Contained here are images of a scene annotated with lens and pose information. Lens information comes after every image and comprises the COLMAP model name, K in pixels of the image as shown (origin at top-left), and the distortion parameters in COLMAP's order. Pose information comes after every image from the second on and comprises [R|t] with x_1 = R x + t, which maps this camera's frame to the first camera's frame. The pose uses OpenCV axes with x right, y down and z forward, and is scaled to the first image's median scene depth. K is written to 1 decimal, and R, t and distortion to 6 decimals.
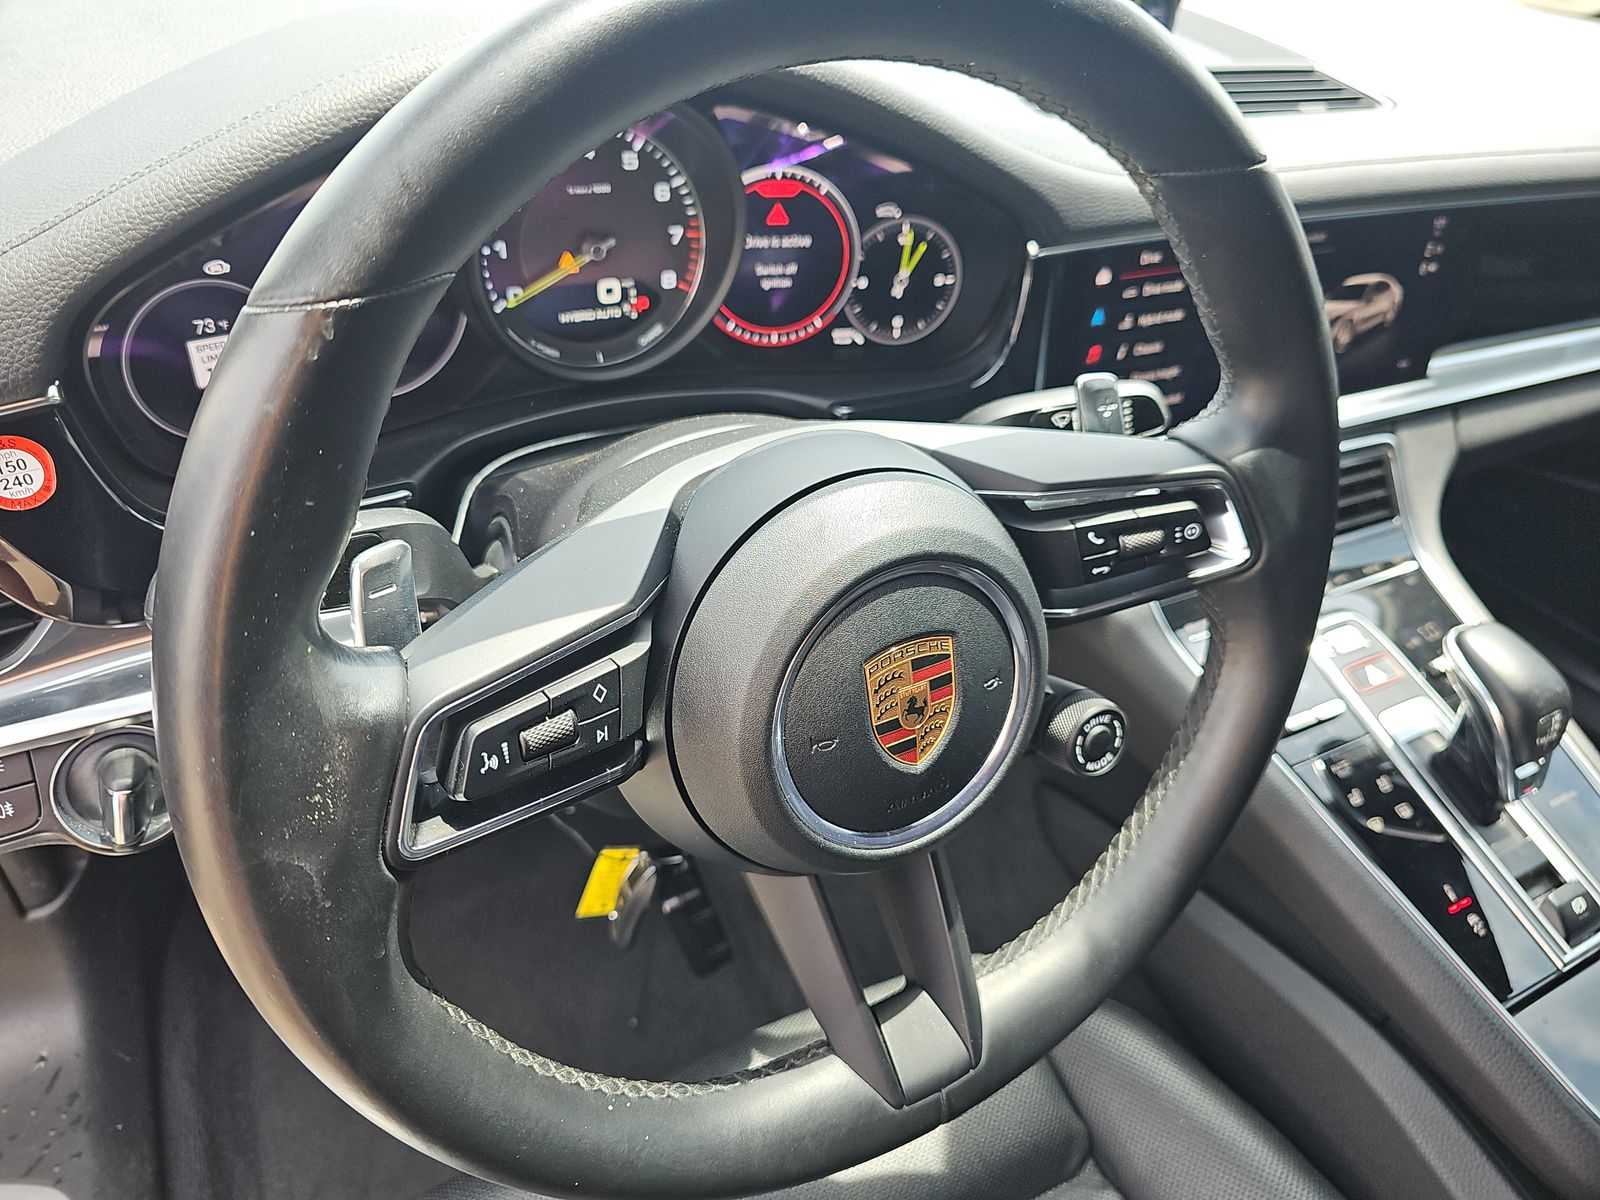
lens RADIAL K [[1068.9, 0, 814.1], [0, 1068.9, 605.9], [0, 0, 1]] dist [0.041024, -0.093193]
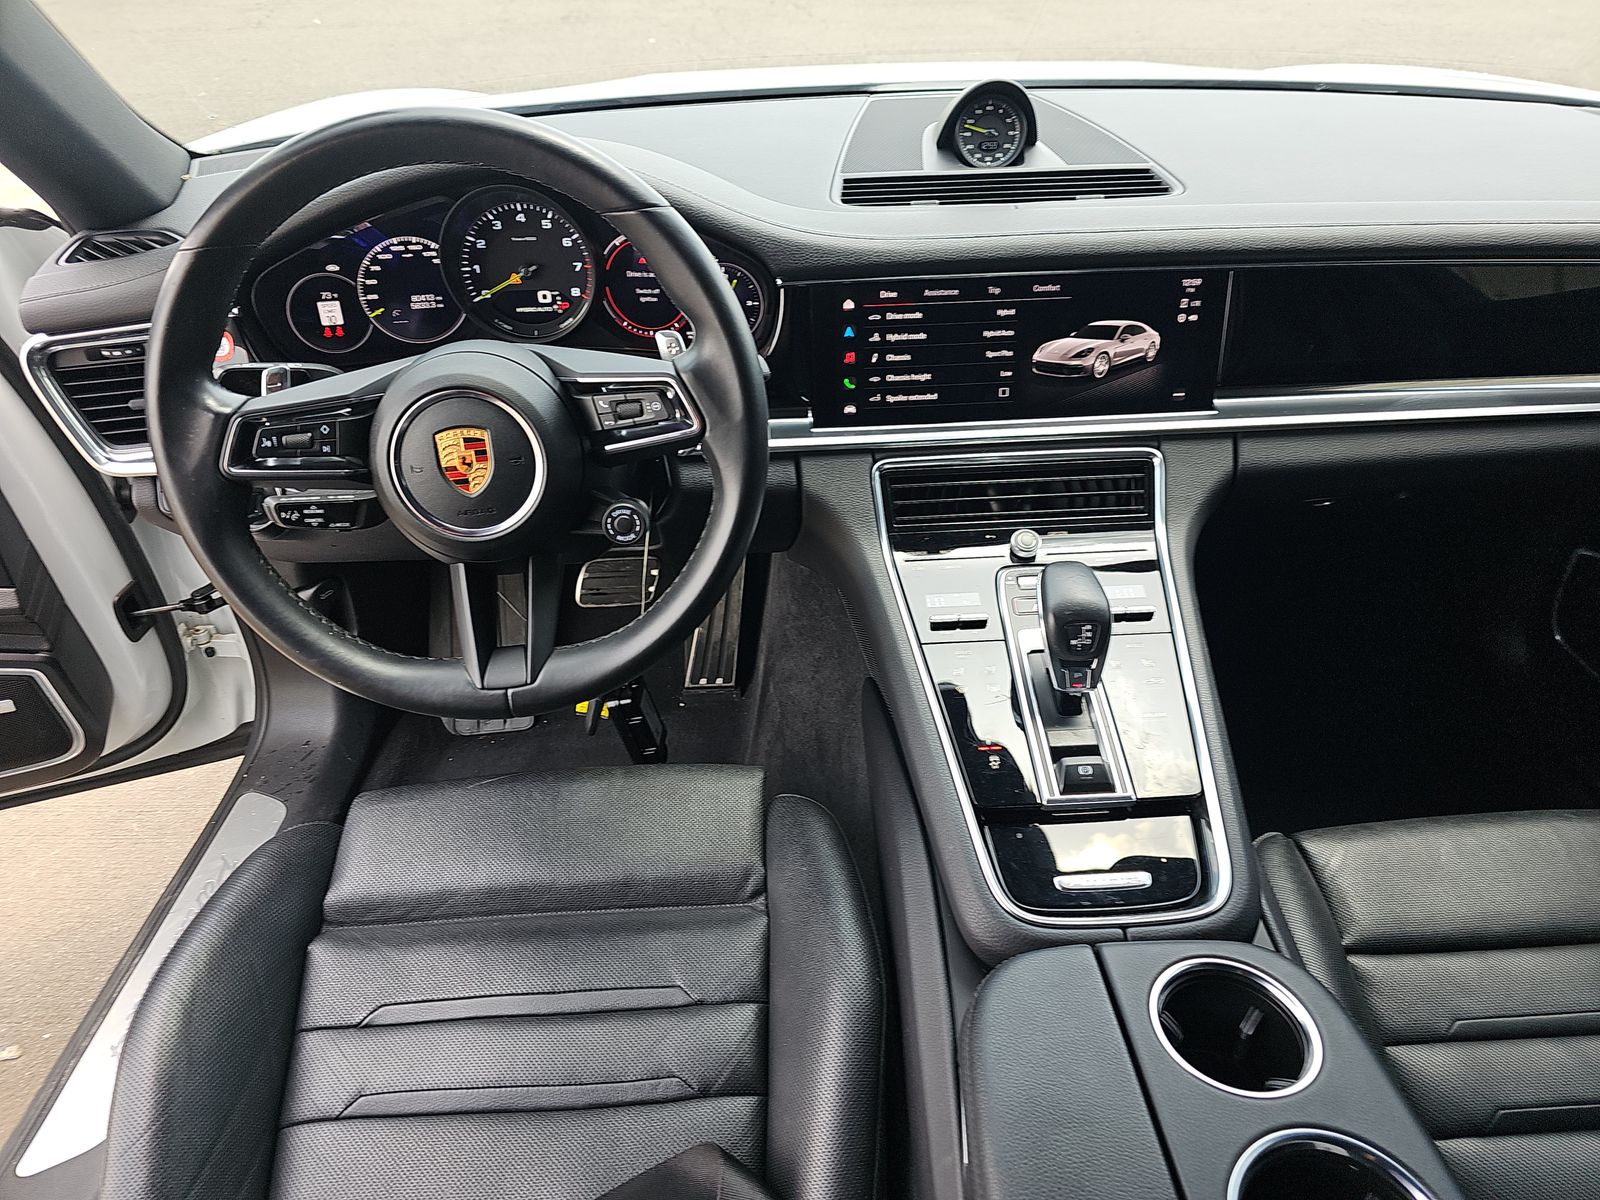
lens RADIAL K [[1068.9, 0, 814.1], [0, 1068.9, 605.9], [0, 0, 1]] dist [0.041024, -0.093193]
pose [[0.902480, 0.143777, -0.406027, 1.002380], [-0.182334, 0.981542, -0.057704, 0.229967], [0.390236, 0.126109, 0.912037, -0.382164]]
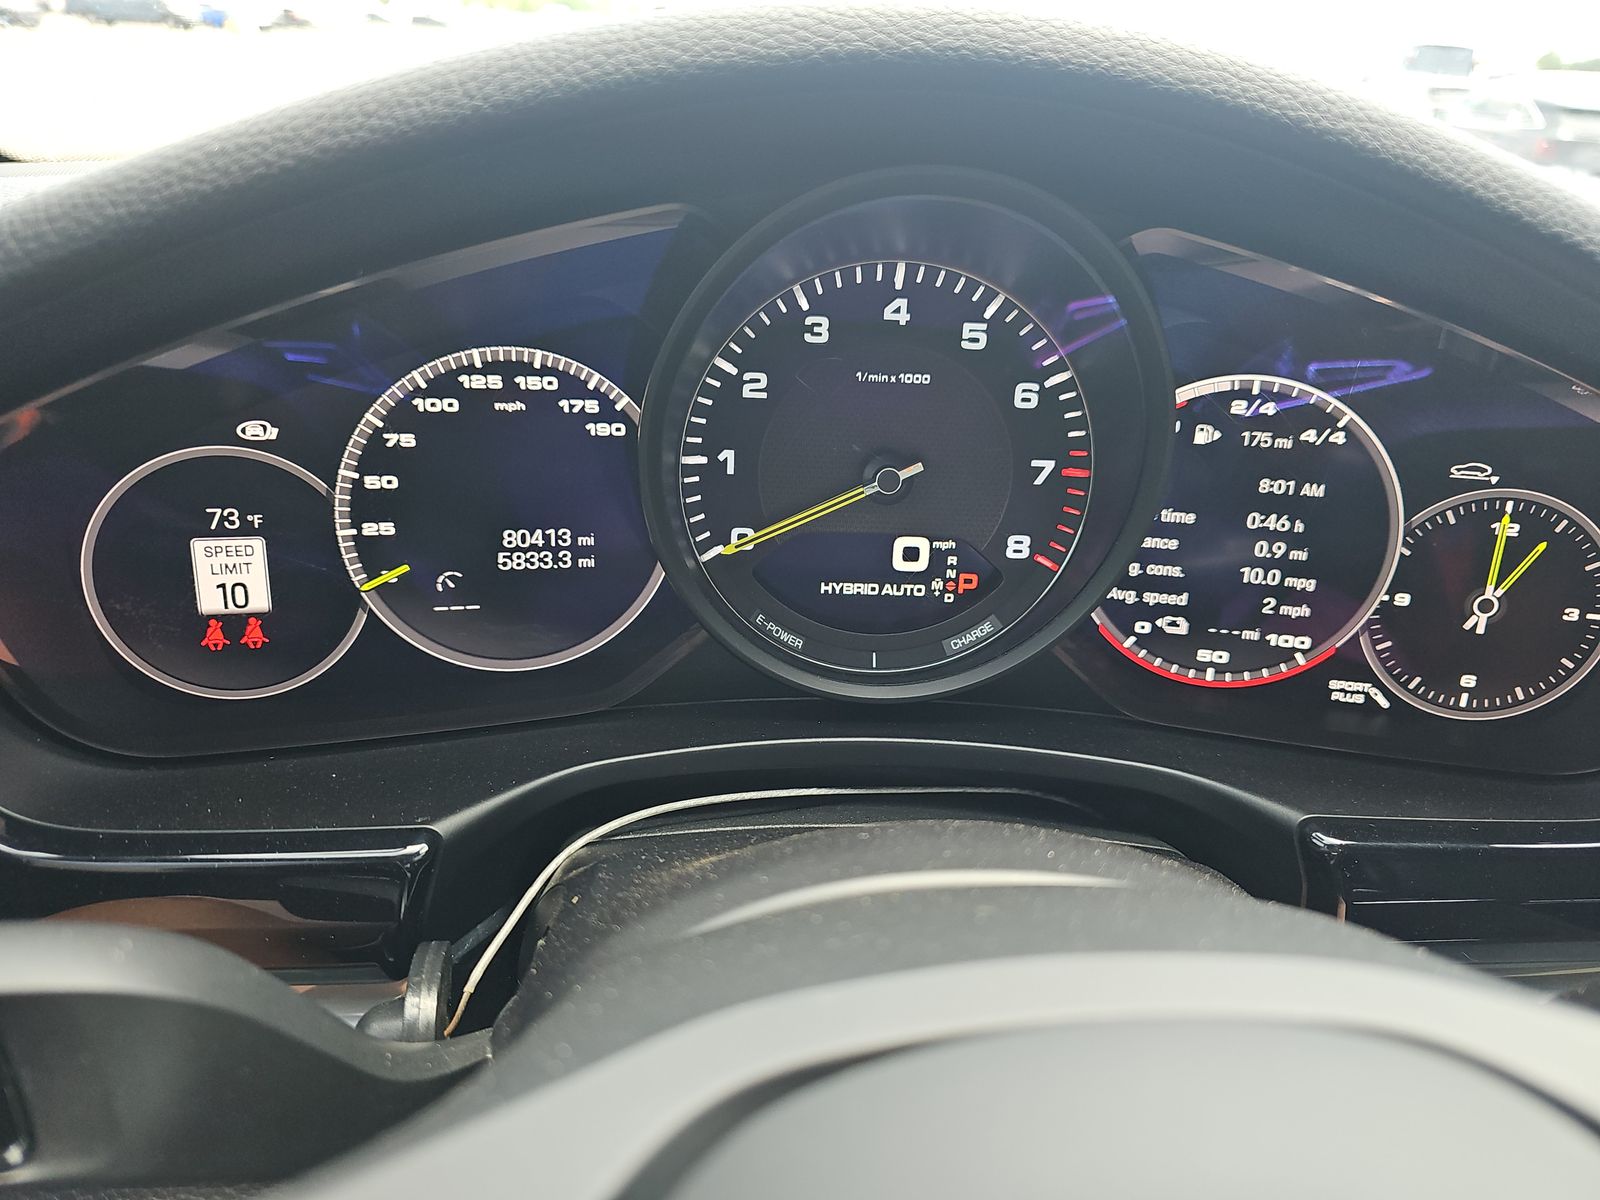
lens RADIAL K [[1144.8, 0, 800.0], [0, 1144.8, 600.0], [0, 0, 1]] dist [0.044706, -0.094122]
pose [[0.903799, 0.122029, -0.410192, 0.010494], [-0.232480, 0.944725, -0.231187, -0.112921], [0.359307, 0.304308, 0.882211, 0.440751]]
